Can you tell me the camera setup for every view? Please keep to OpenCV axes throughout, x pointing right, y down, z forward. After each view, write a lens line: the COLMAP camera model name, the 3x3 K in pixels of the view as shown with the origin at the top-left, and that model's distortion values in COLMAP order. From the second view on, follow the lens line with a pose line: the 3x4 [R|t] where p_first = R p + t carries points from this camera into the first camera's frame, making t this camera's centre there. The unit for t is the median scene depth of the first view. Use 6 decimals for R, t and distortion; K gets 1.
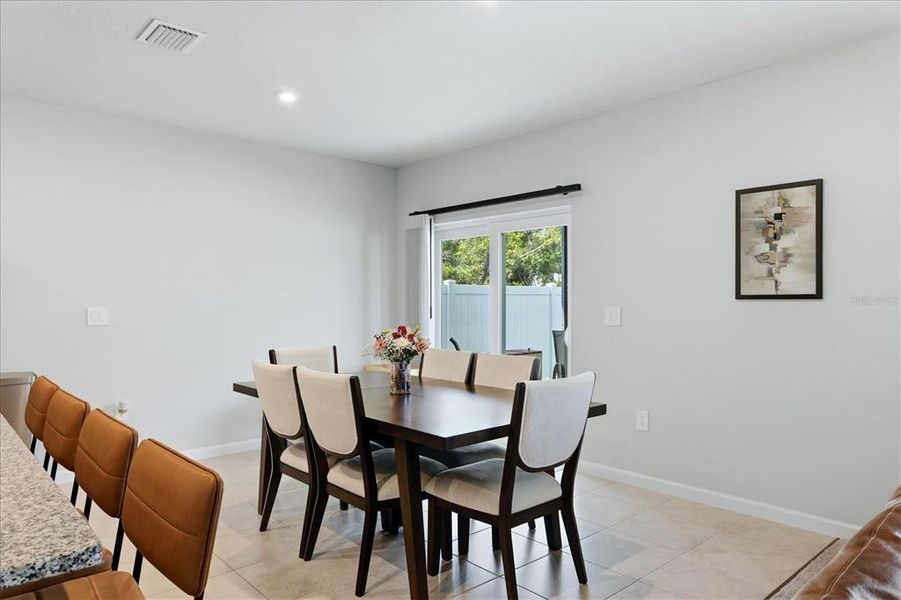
lens RADIAL K [[575.8, 0, 448.0], [0, 575.8, 301.2], [0, 0, 1]] dist [-0.025927, -0.004614]
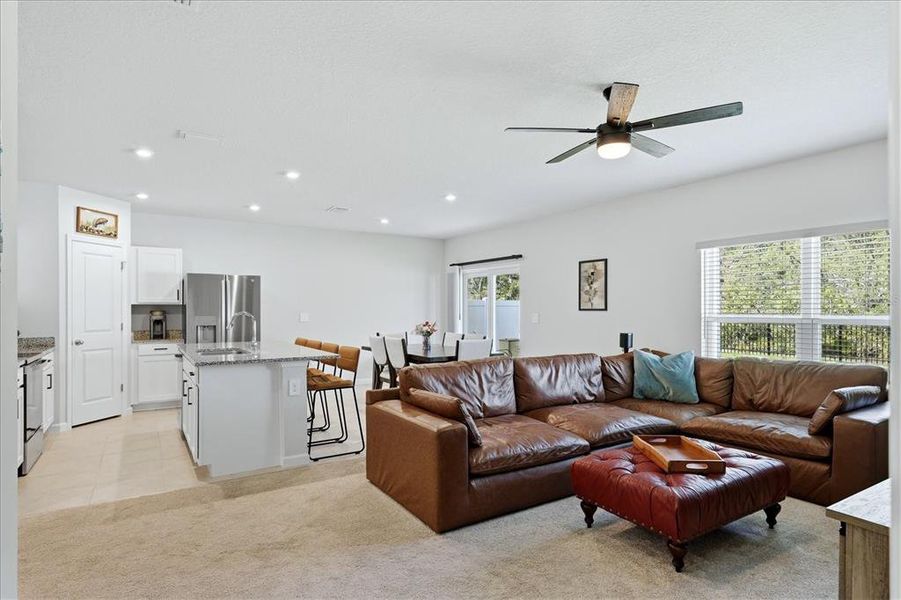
lens RADIAL K [[500.9, 0, 441.9], [0, 500.9, 300.6], [0, 0, 1]] dist [0.014260, -0.010245]
pose [[0.980251, -0.002414, -0.197744, 0.386027], [-0.000668, 0.999879, -0.015516, -0.012932], [0.197758, 0.015342, 0.980131, -1.039416]]
